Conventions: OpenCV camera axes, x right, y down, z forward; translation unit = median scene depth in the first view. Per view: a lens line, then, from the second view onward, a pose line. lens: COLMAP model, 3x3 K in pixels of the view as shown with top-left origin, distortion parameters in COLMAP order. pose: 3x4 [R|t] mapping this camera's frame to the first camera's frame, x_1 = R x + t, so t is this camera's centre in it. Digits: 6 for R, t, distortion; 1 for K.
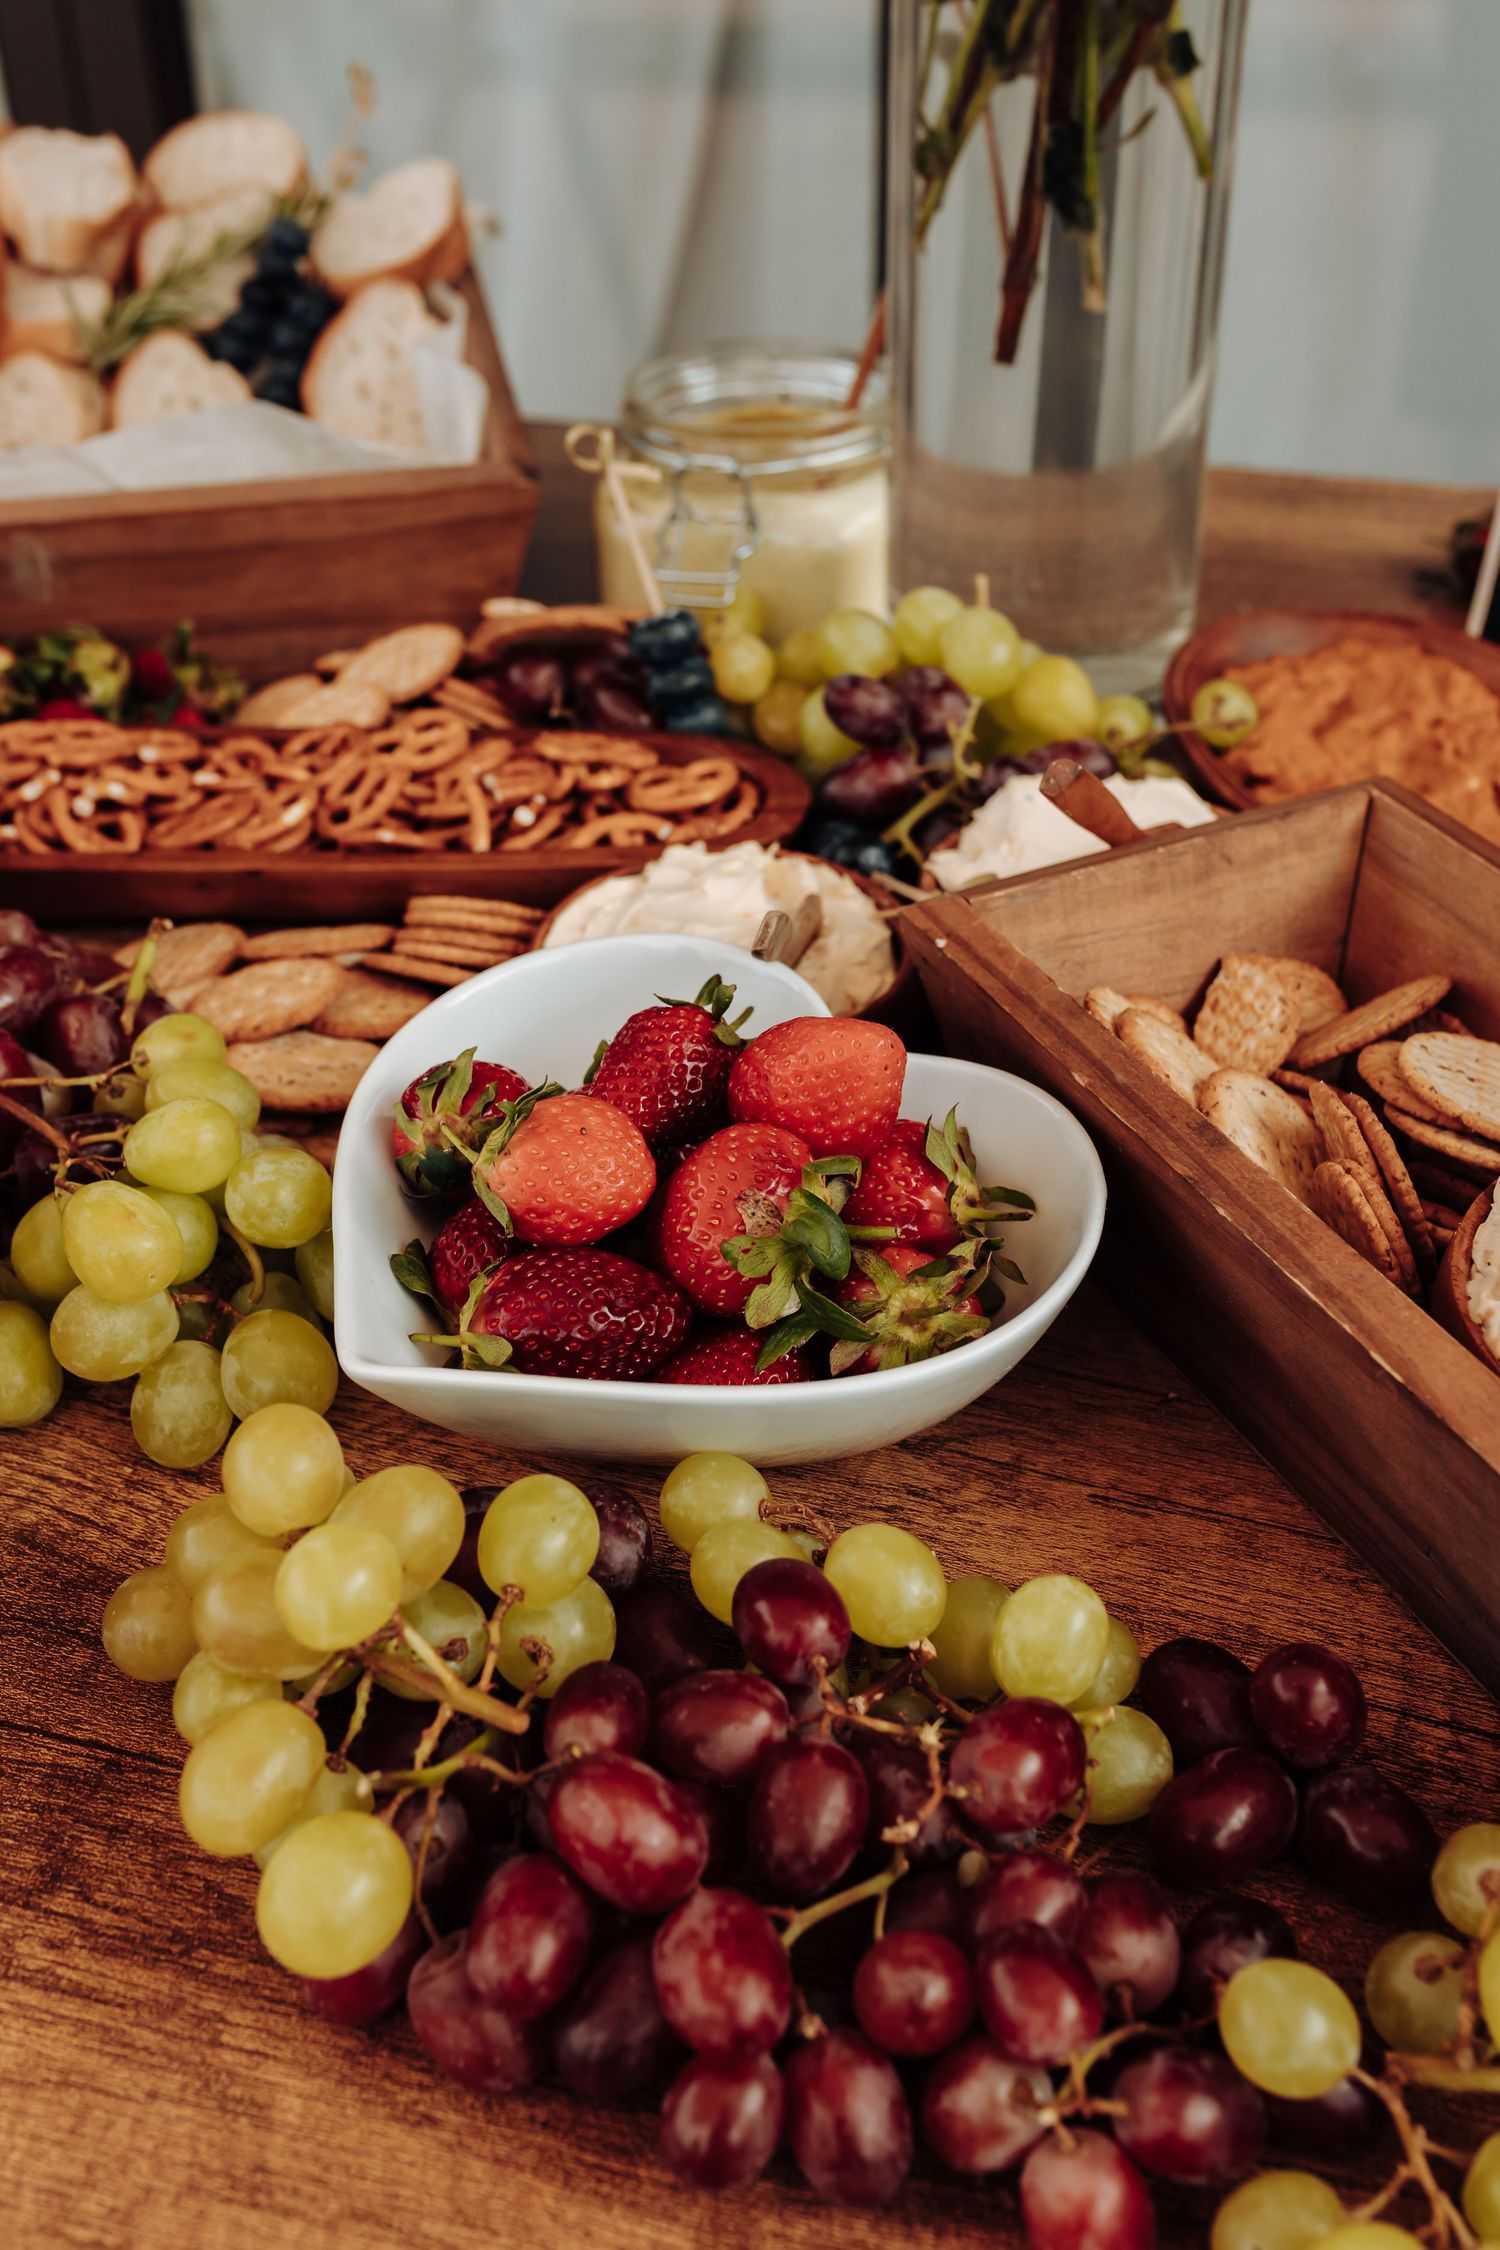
lens RADIAL K [[2312.4, 0, 750.0], [0, 2312.4, 1125.0], [0, 0, 1]] dist [-0.000830, 0.014757]
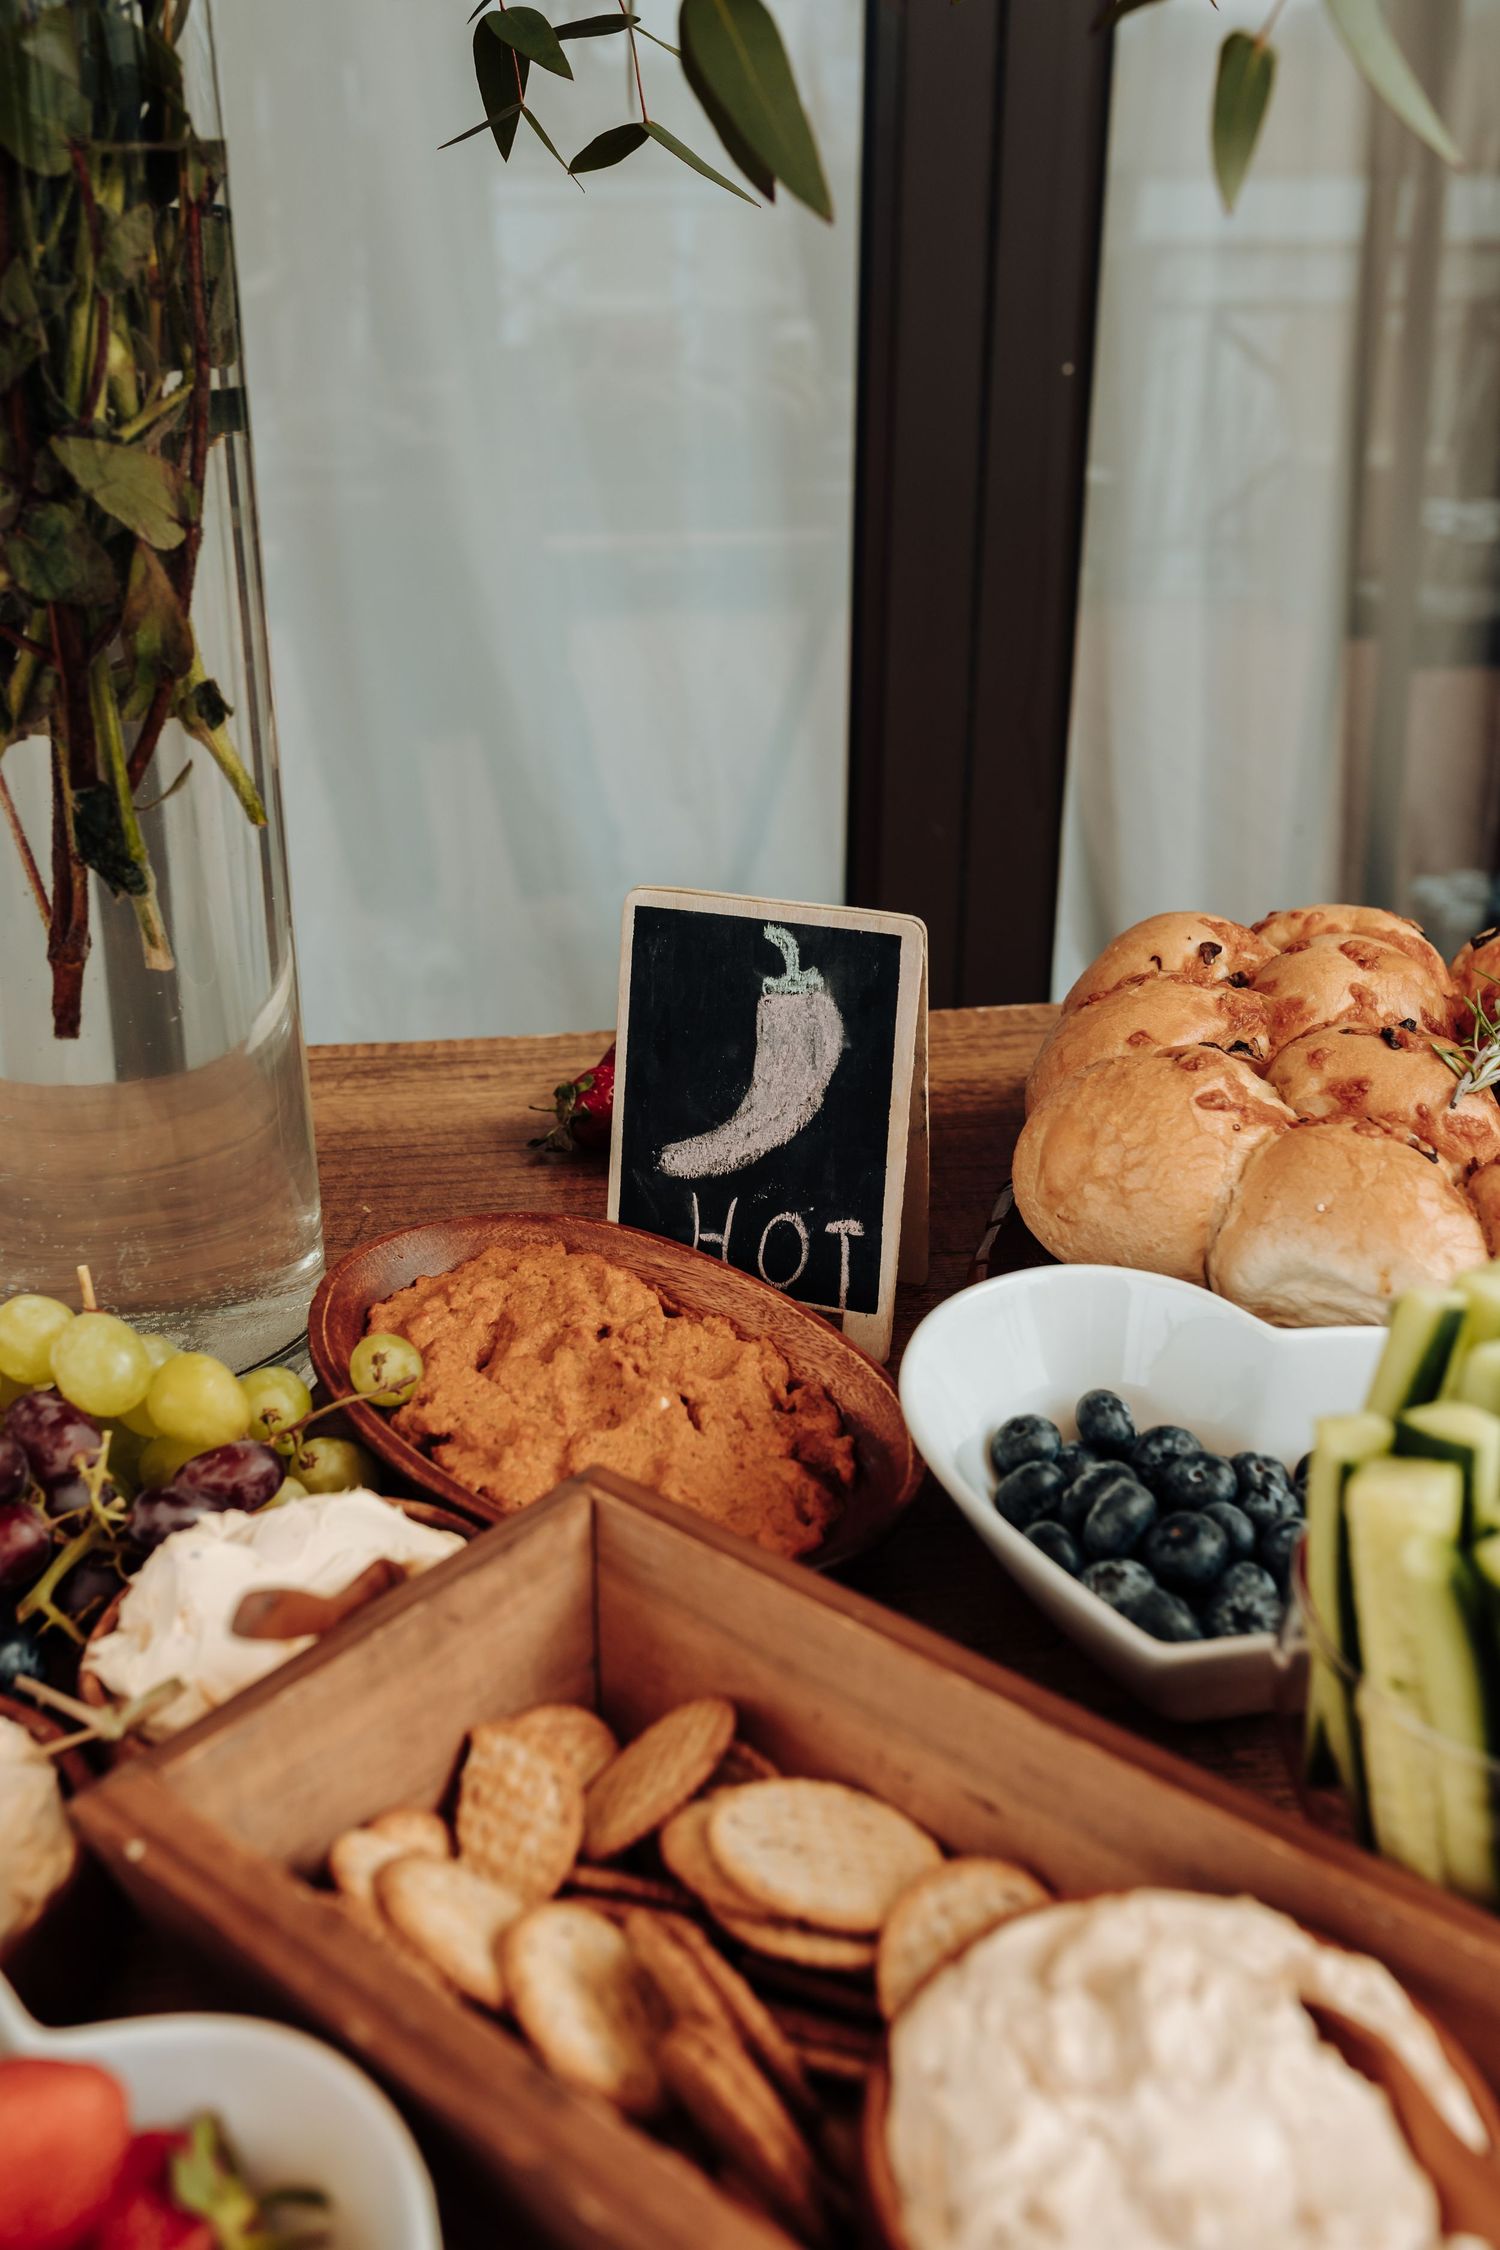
lens RADIAL K [[2218.3, 0, 749.4], [0, 2218.3, 1165.5], [0, 0, 1]] dist [0.002831, 0.008042]
pose [[0.910124, -0.153821, 0.384726, 0.015116], [0.217926, 0.967438, -0.128733, -0.127871], [-0.352397, 0.201005, 0.914010, 0.160737]]
